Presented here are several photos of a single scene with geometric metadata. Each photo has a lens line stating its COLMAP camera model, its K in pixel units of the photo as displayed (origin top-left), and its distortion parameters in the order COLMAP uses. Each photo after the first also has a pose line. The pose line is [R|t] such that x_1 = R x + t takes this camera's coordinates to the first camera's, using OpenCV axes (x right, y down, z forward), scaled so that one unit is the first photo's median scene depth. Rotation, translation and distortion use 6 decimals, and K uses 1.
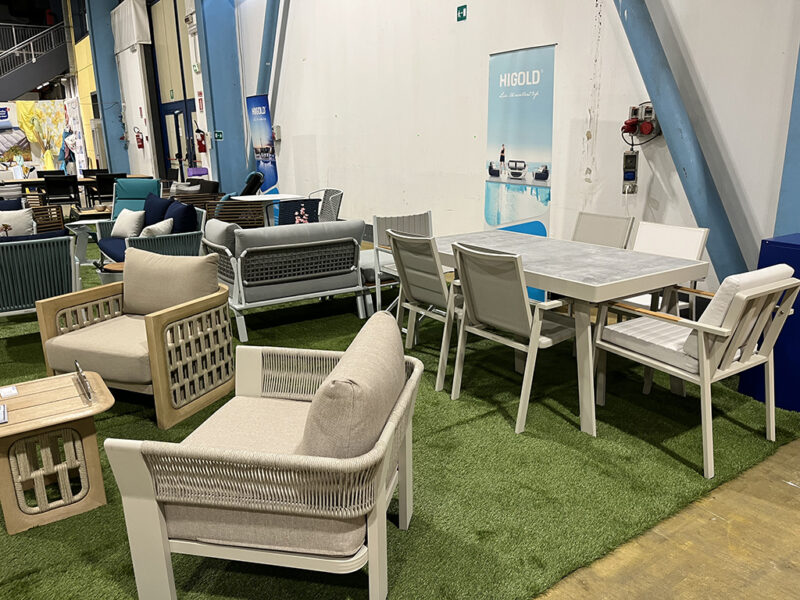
lens RADIAL K [[607.8, 0, 406.8], [0, 607.8, 302.3], [0, 0, 1]] dist [0.060344, -0.086830]
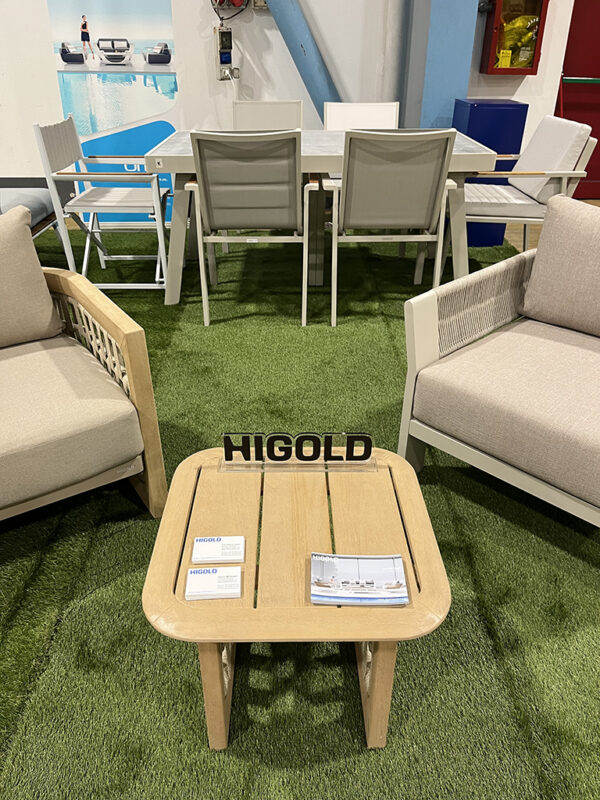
lens RADIAL K [[607.8, 0, 294.7], [0, 607.8, 403.0], [0, 0, 1]] dist [0.060344, -0.086830]
pose [[0.568094, -0.410967, 0.713004, -0.416021], [0.208744, 0.910010, 0.358201, -0.044441], [-0.796050, -0.054657, 0.602758, 0.328350]]
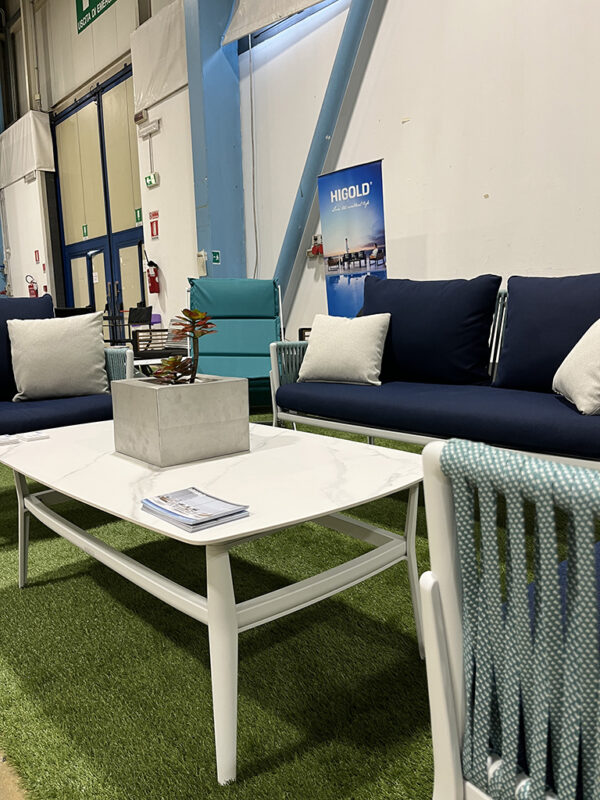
lens RADIAL K [[607.8, 0, 299.7], [0, 607.8, 401.8], [0, 0, 1]] dist [0.060344, -0.086830]
pose [[0.994221, -0.030768, 0.102852, -0.634888], [0.043208, 0.991711, -0.121004, -0.053762], [-0.098277, 0.124749, 0.987309, 0.736903]]
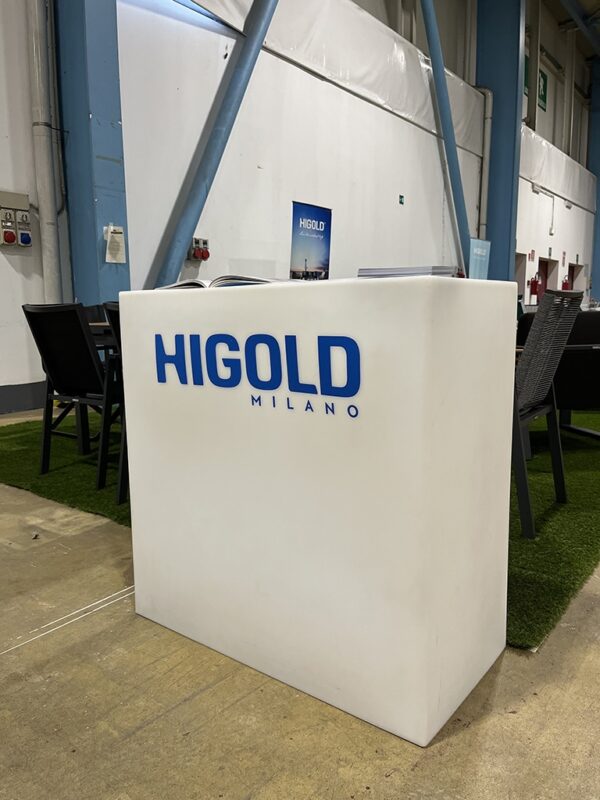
lens RADIAL K [[607.8, 0, 294.3], [0, 607.8, 401.2], [0, 0, 1]] dist [0.060344, -0.086830]
pose [[-0.287211, -0.126879, 0.949427, -1.772539], [0.264167, 0.942257, 0.205834, -0.466636], [-0.920720, 0.309925, -0.237109, 2.237798]]
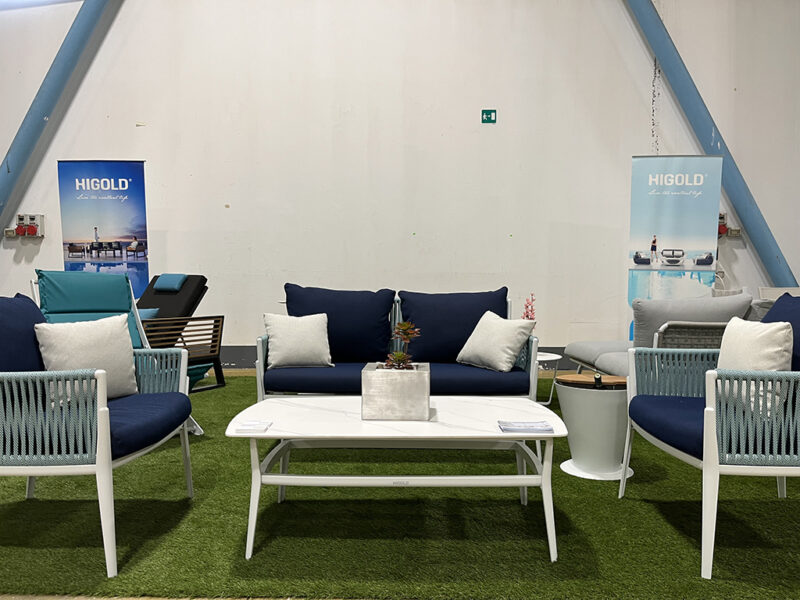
lens RADIAL K [[607.8, 0, 401.9], [0, 607.8, 304.3], [0, 0, 1]] dist [0.060344, -0.086830]
pose [[0.593947, -0.010439, 0.804436, -0.990329], [0.202182, 0.969761, -0.136695, -0.081882], [-0.778684, 0.243832, 0.578097, 0.752205]]
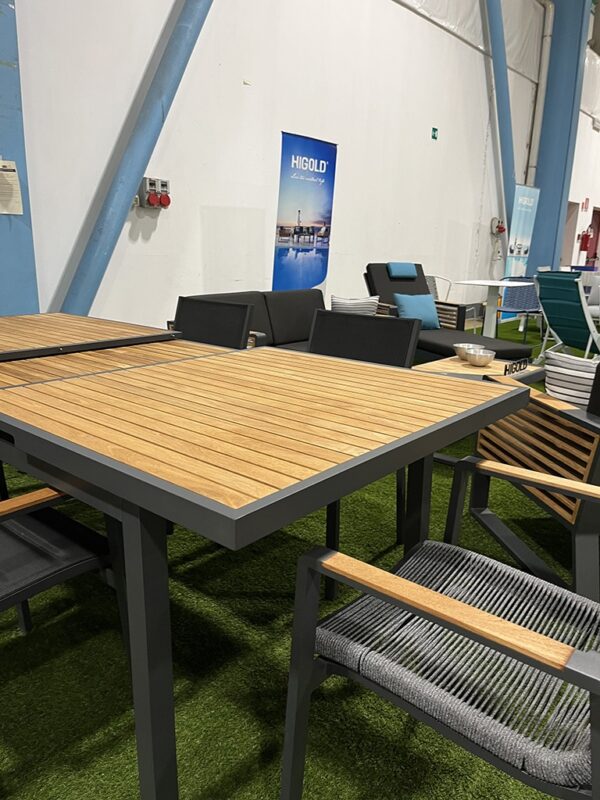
lens RADIAL K [[607.8, 0, 304.8], [0, 607.8, 404.9], [0, 0, 1]] dist [0.060344, -0.086830]
pose [[-0.252833, -0.237507, 0.937905, -1.509194], [0.231748, 0.926314, 0.297044, -0.478571], [-0.939345, 0.292460, -0.179161, 2.067438]]
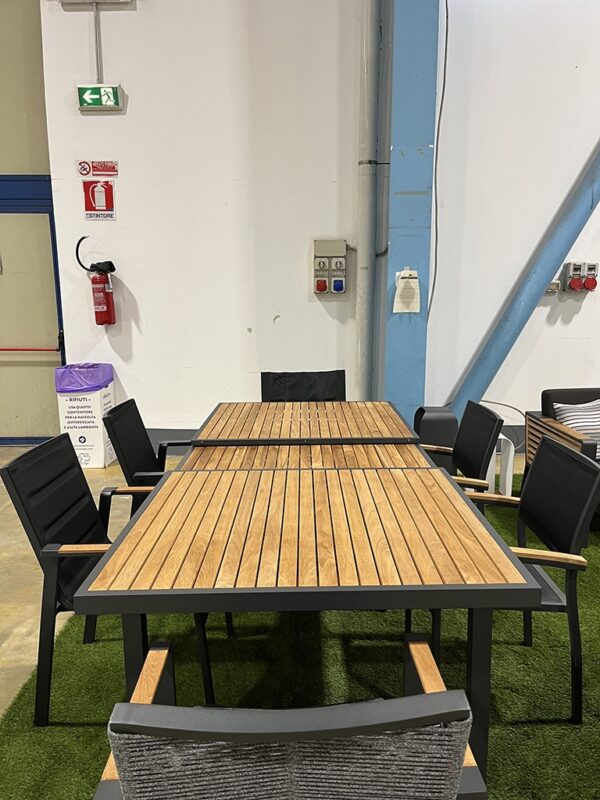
lens RADIAL K [[607.8, 0, 304.2], [0, 607.8, 404.4], [0, 0, 1]] dist [0.060344, -0.086830]
pose [[0.566239, -0.142272, 0.811869, -1.513178], [0.210425, 0.977303, 0.024501, -0.475908], [-0.796928, 0.156964, 0.583325, 1.829361]]
